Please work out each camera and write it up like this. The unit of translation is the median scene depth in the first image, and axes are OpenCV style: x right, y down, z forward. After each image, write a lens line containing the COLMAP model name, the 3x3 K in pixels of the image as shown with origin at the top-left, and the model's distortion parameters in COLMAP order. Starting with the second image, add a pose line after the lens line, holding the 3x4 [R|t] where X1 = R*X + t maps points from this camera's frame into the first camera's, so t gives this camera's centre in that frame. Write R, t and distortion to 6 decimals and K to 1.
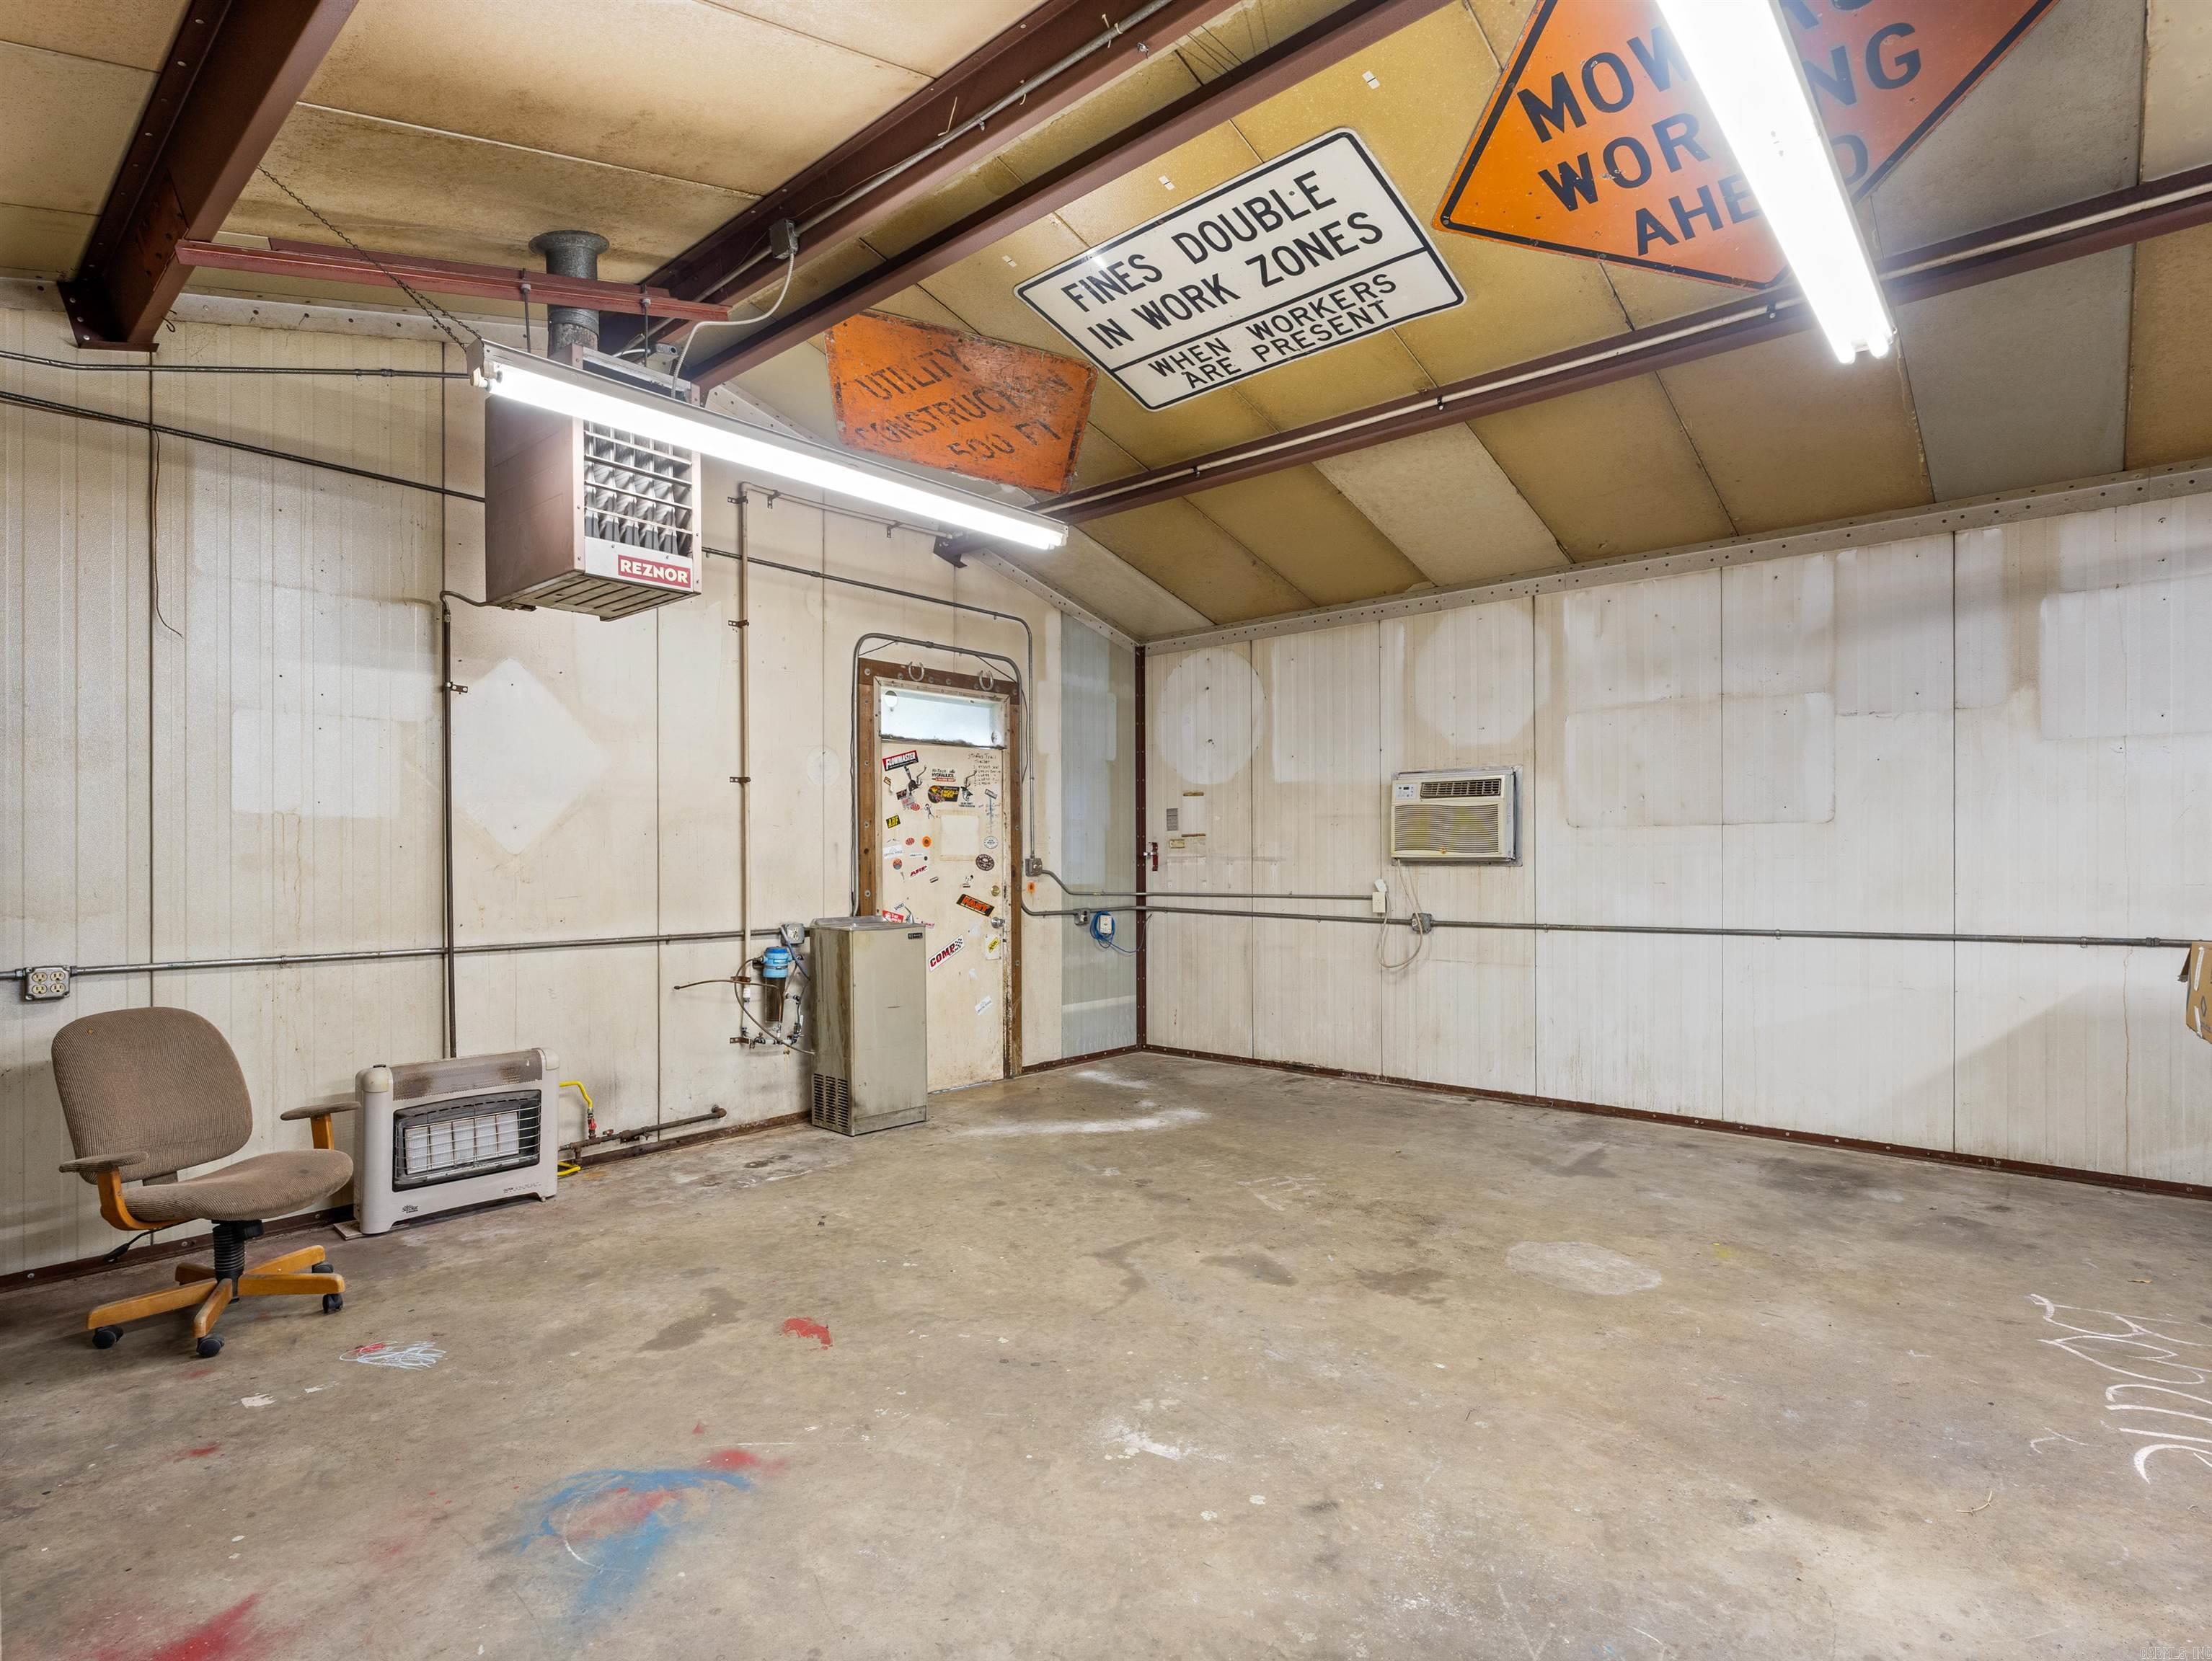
lens RADIAL K [[1121.8, 0, 1106.2], [0, 1121.8, 846.0], [0, 0, 1]] dist [-0.004707, -0.000460]
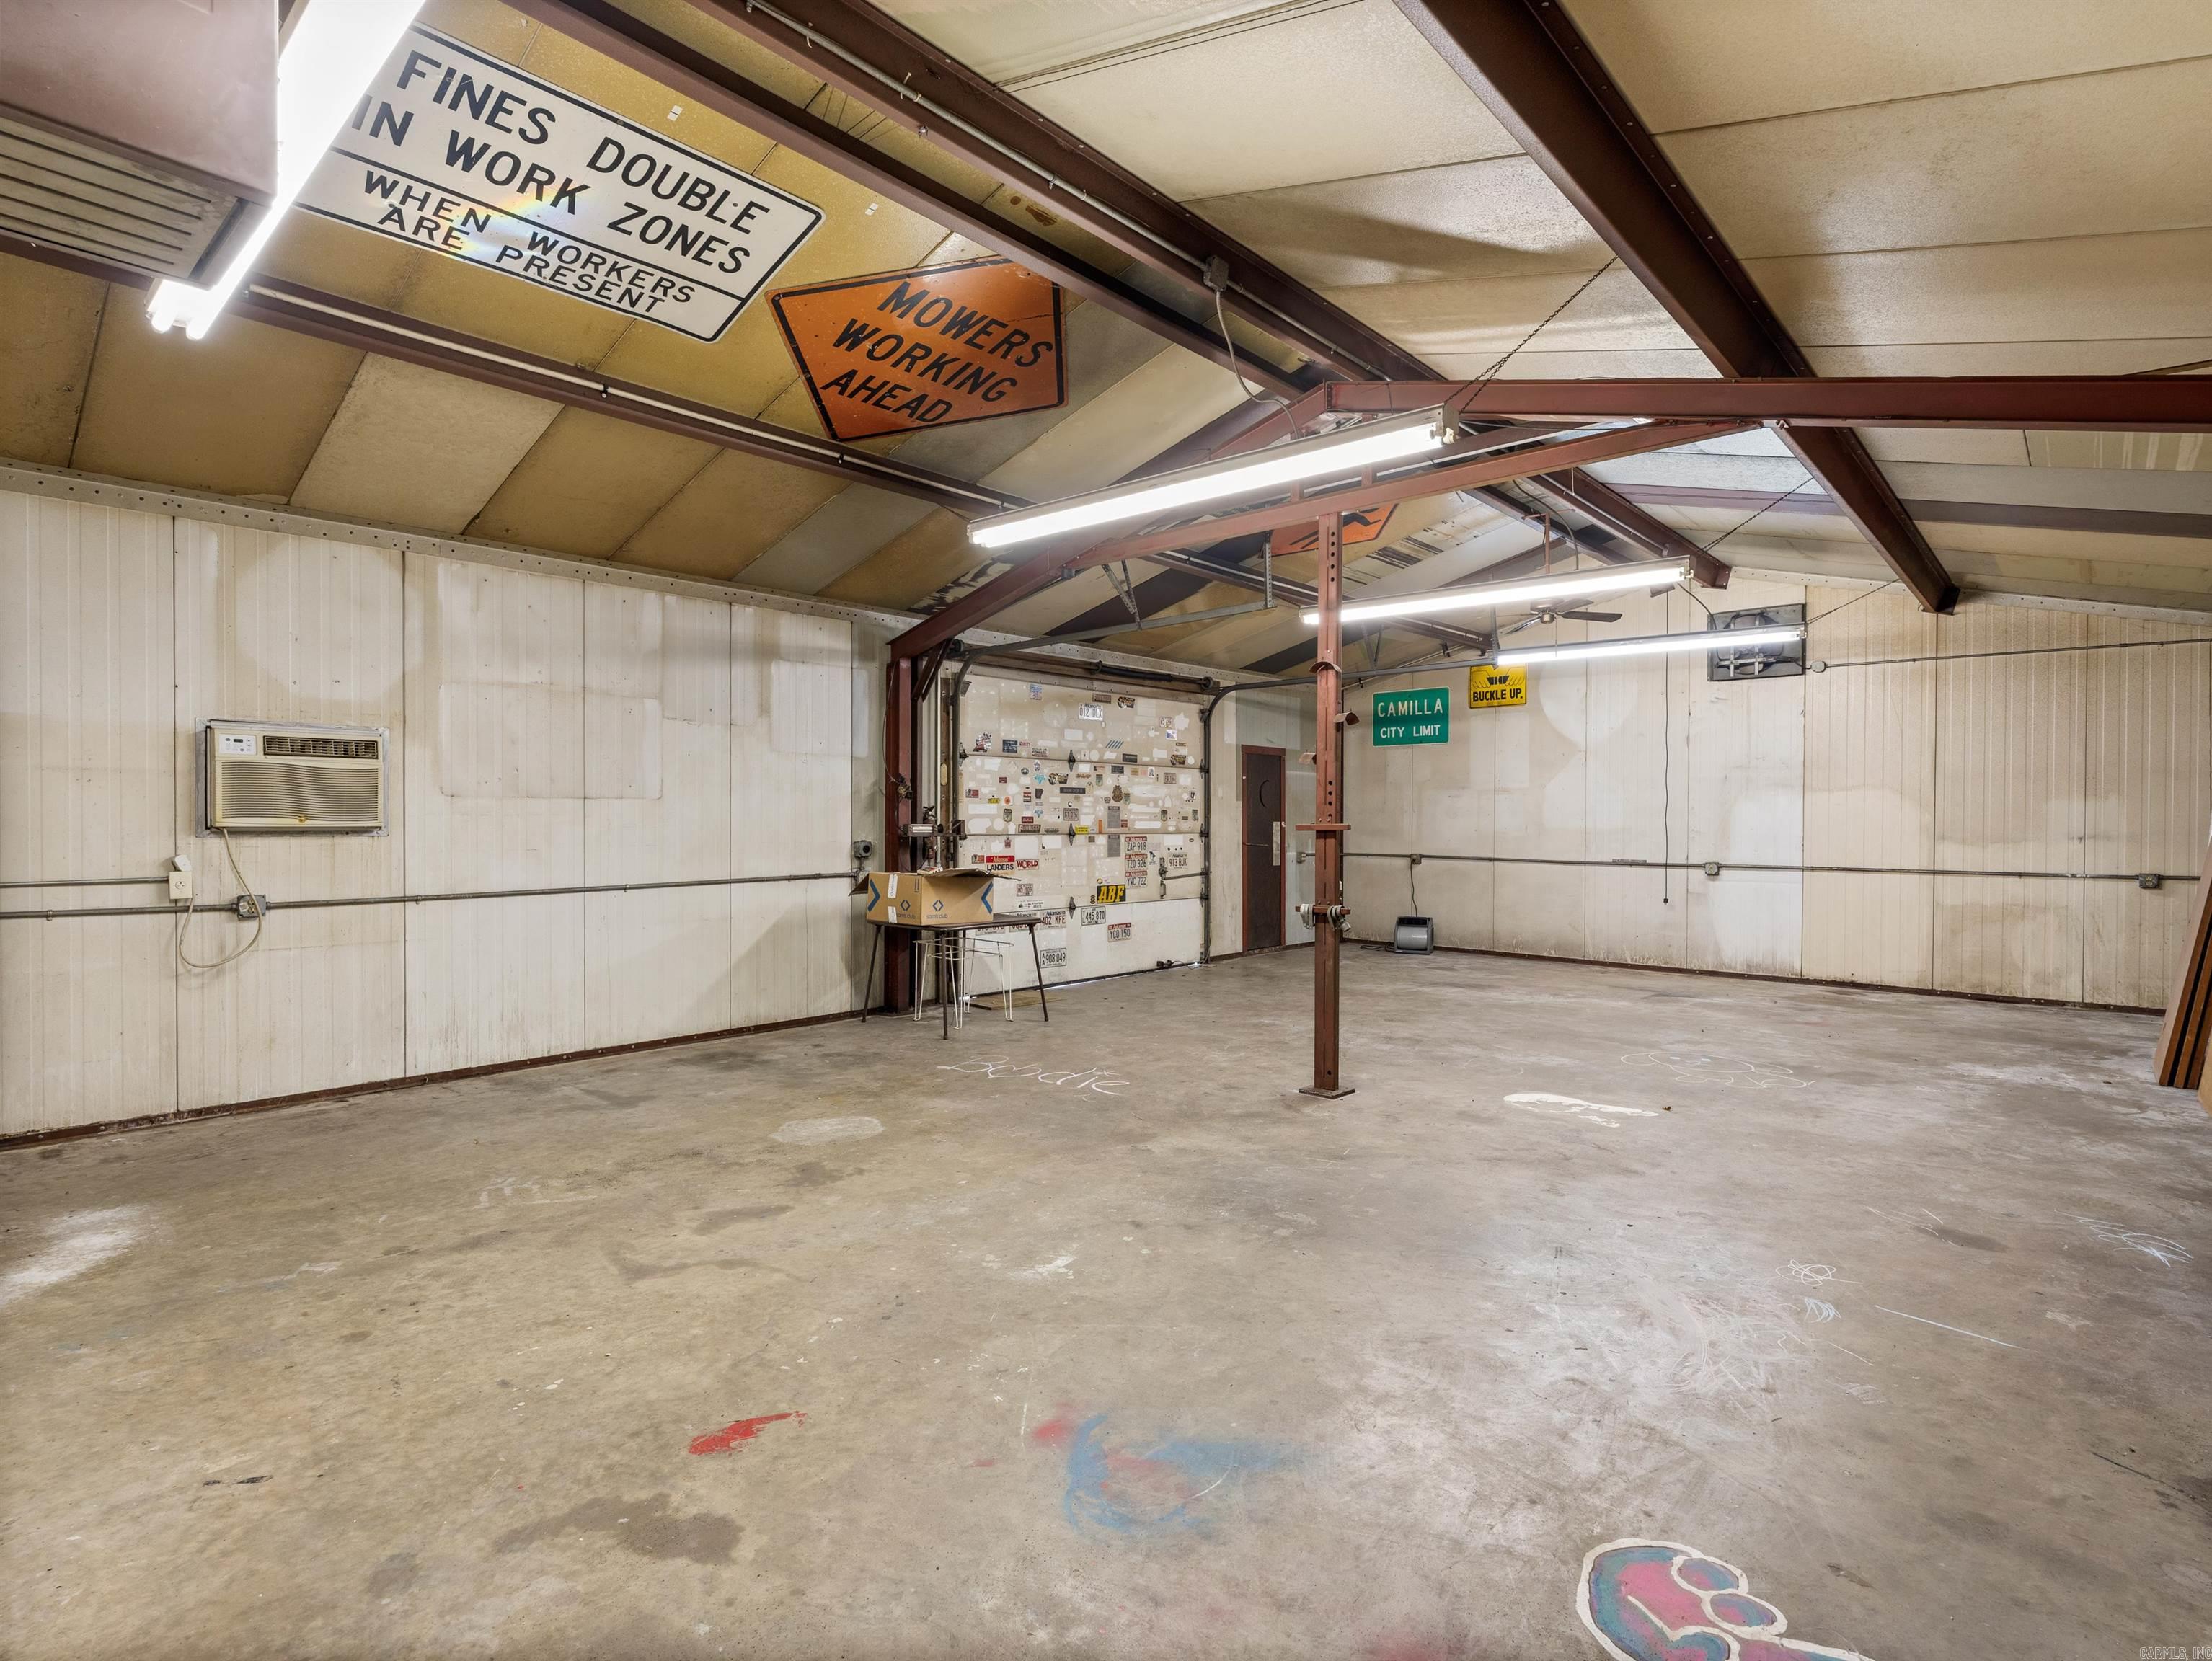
lens RADIAL K [[1103.1, 0, 1104.6], [0, 1103.1, 801.8], [0, 0, 1]] dist [-0.000933, 0.000102]
pose [[0.031368, 0.023183, 0.999239, -0.702451], [-0.008458, 0.999701, -0.022929, 0.007606], [-0.999472, -0.007732, 0.031554, 0.495102]]
